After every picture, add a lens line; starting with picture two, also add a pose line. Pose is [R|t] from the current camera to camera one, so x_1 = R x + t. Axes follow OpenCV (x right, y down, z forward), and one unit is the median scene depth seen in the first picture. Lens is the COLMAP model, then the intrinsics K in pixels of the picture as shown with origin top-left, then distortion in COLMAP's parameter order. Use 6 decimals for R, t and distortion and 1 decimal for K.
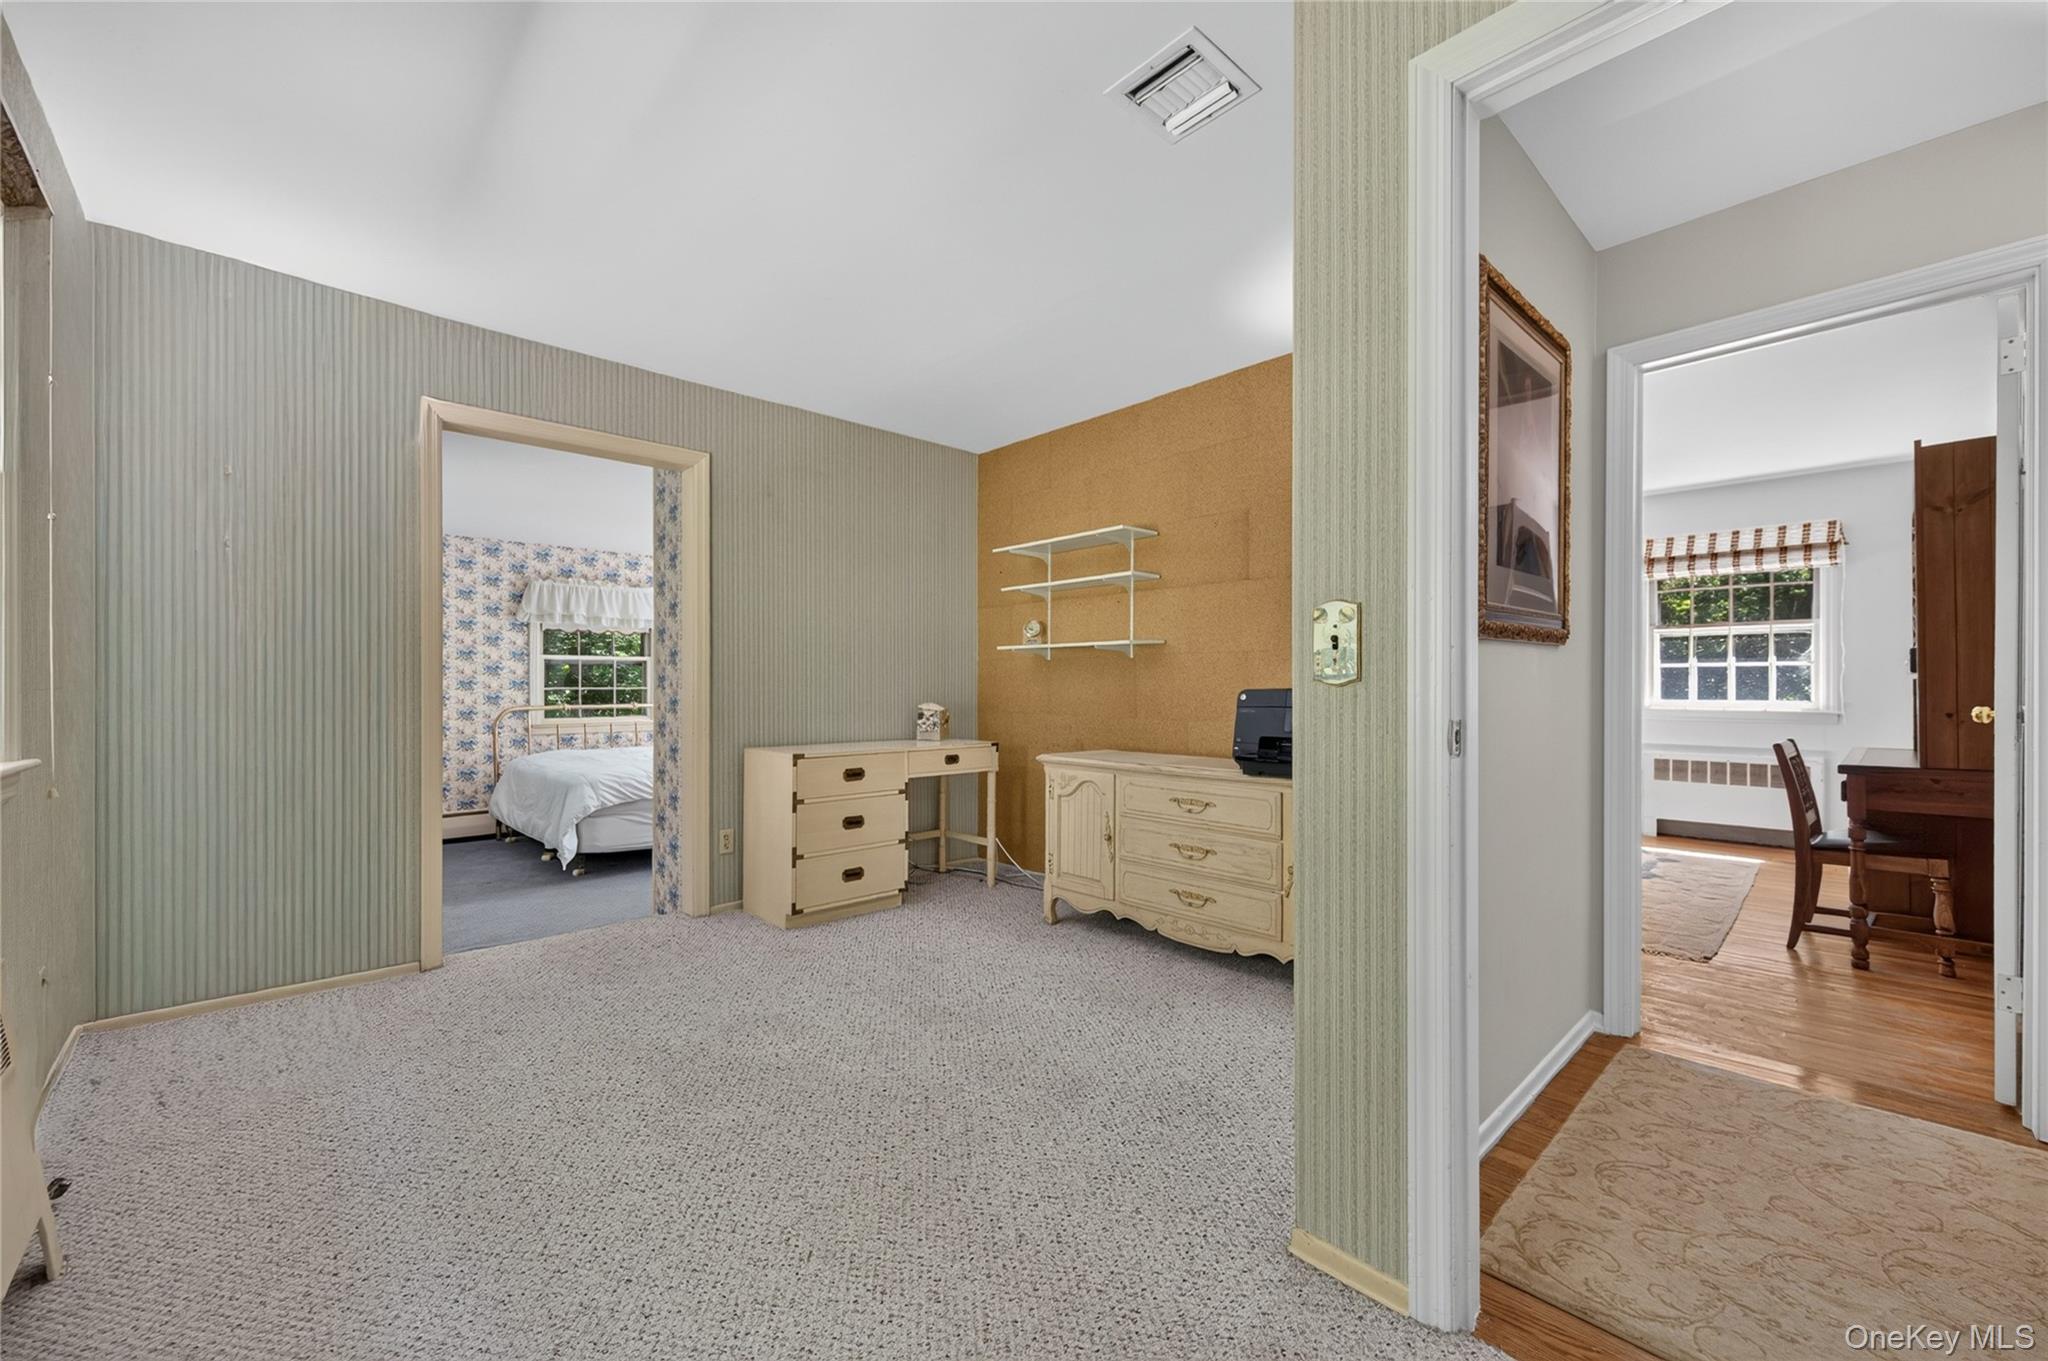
lens RADIAL K [[812.4, 0, 1032.6], [0, 812.4, 690.0], [0, 0, 1]] dist [-0.001531, -0.000009]
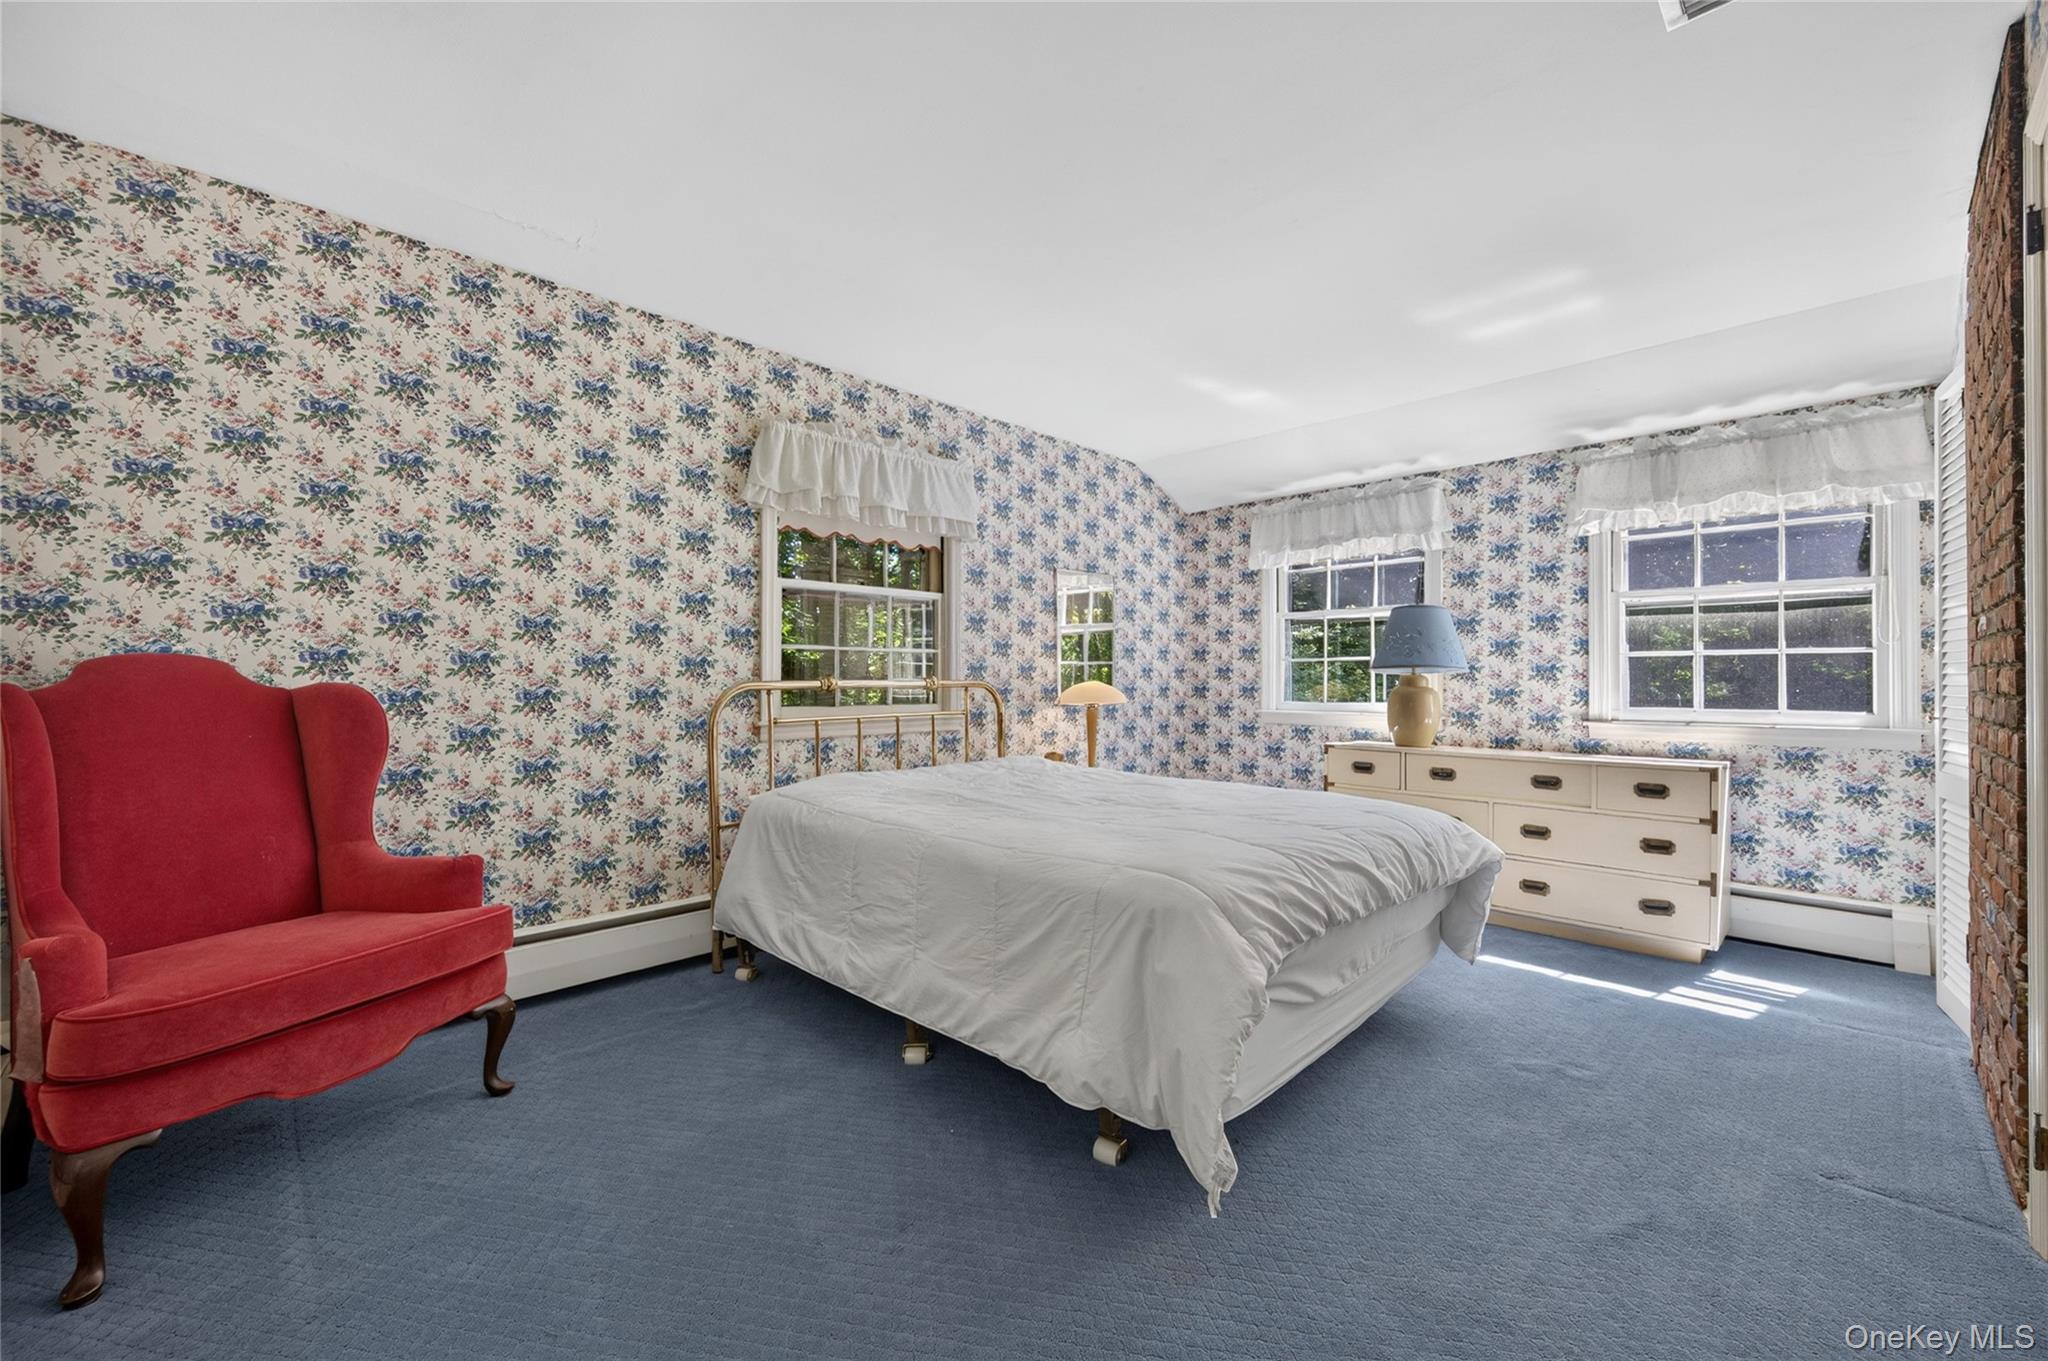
lens RADIAL K [[812.4, 0, 1015.5], [0, 812.4, 674.3], [0, 0, 1]] dist [-0.001531, -0.000009]
pose [[0.999788, 0.002764, 0.020397, -0.480030], [-0.002600, 0.999964, -0.008092, 0.018886], [-0.020418, 0.008037, 0.999759, 0.514797]]
